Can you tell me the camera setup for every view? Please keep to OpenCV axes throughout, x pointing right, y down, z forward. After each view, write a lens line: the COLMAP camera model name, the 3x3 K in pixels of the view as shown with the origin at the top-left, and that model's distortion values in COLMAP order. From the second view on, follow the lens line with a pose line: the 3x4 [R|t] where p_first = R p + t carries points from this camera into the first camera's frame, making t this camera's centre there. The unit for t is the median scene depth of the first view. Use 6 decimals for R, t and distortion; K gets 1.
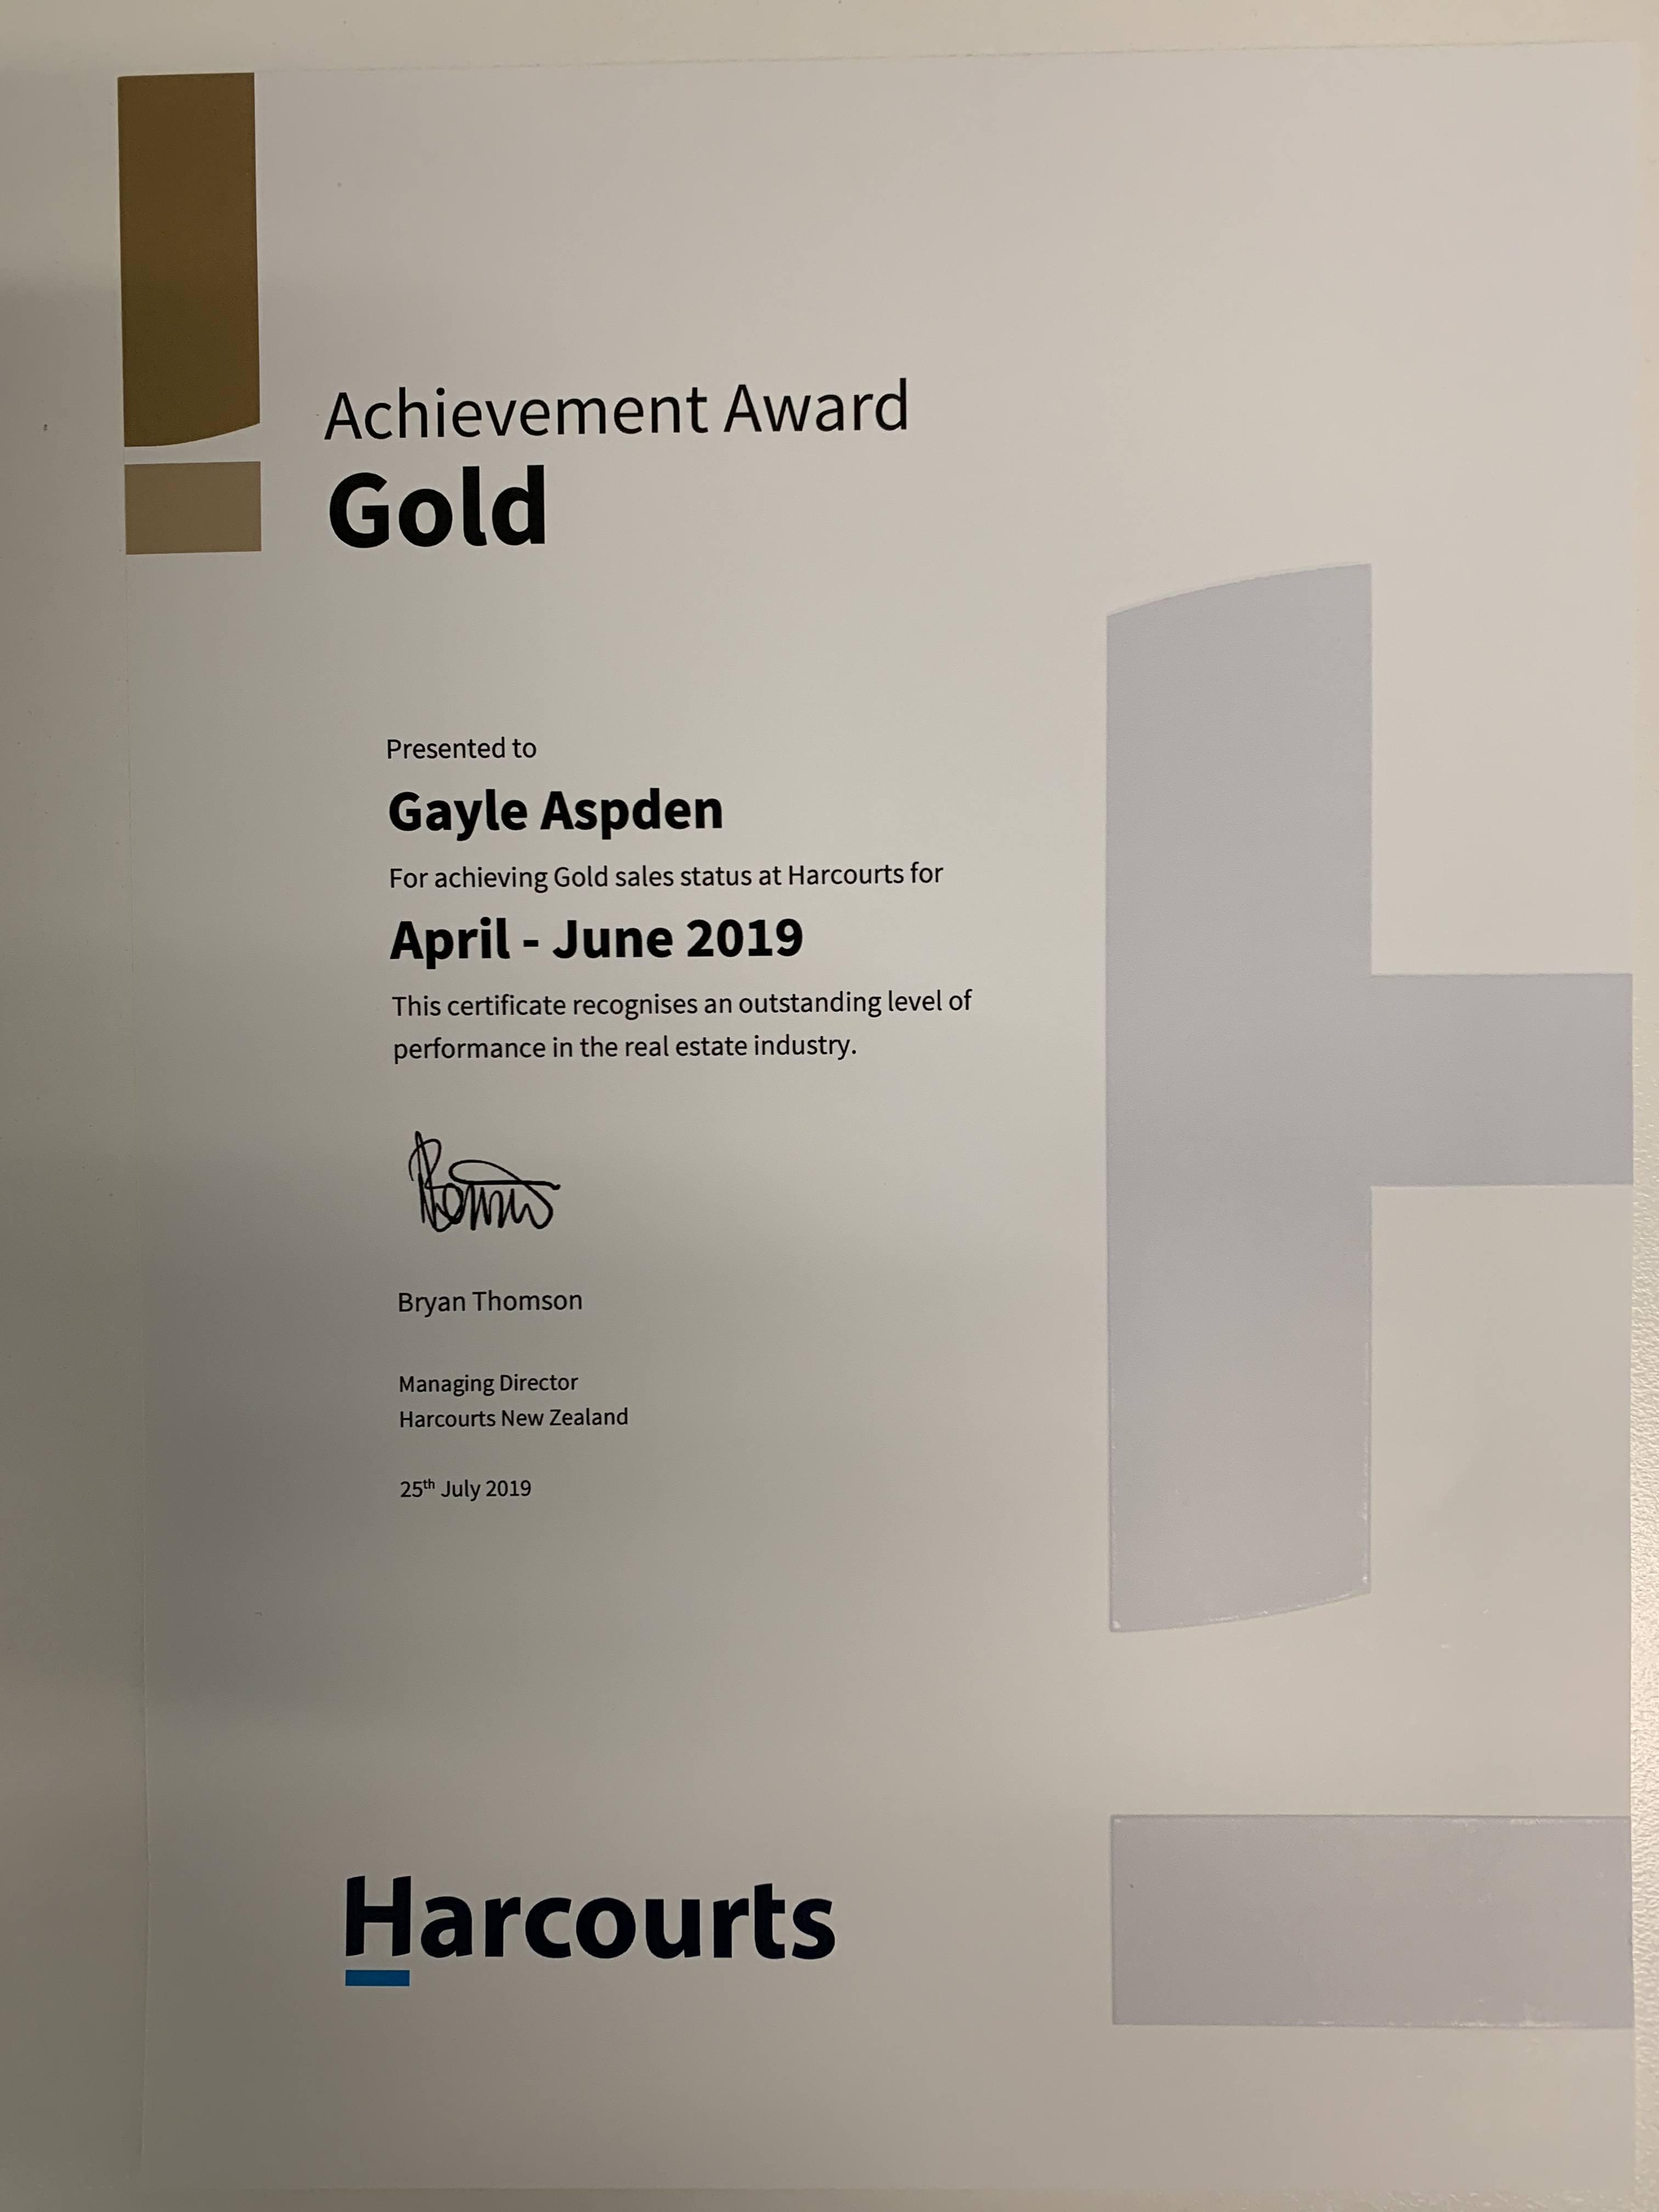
lens RADIAL K [[2013.6, 0, 829.5], [0, 2013.6, 1106.0], [0, 0, 1]] dist [0.093961, -0.233900]
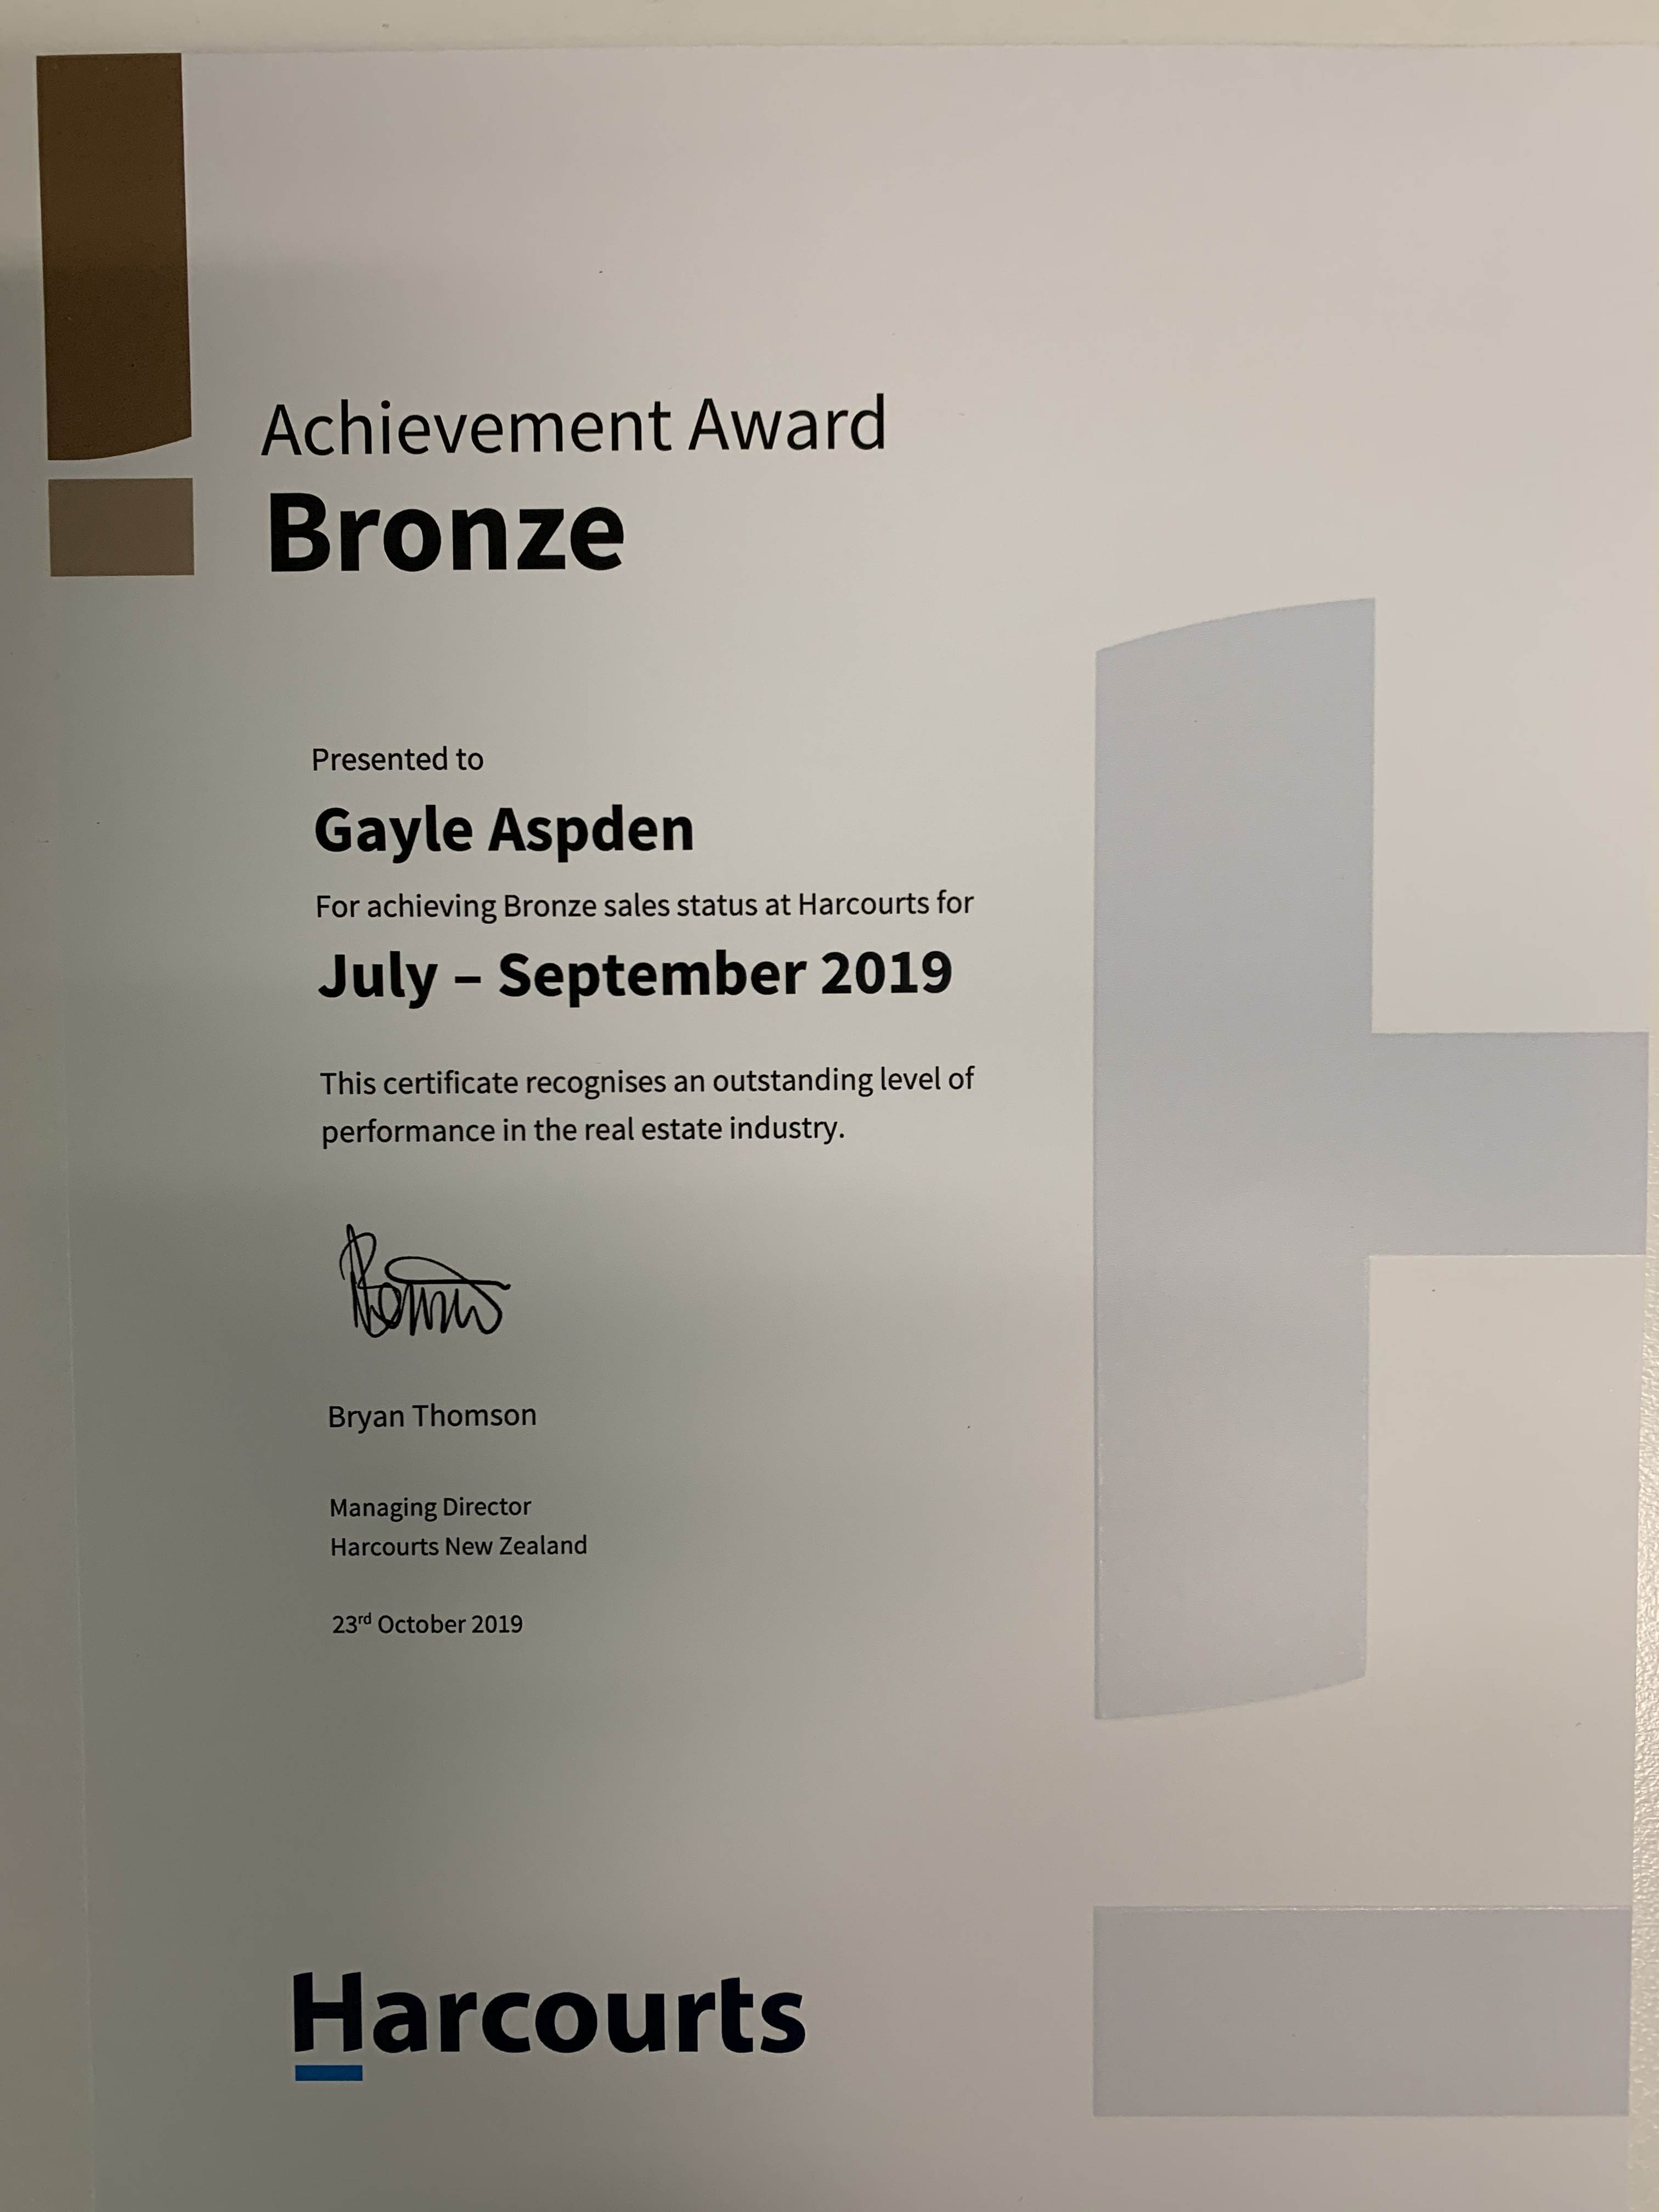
lens RADIAL K [[1667.8, 0, 796.5], [0, 1667.8, 1100.8], [0, 0, 1]] dist [0.110080, -0.224083]
pose [[0.999708, 0.000017, 0.024180, -0.021279], [-0.000455, 0.999837, 0.018076, -0.045696], [-0.024176, -0.018081, 0.999544, 0.214987]]
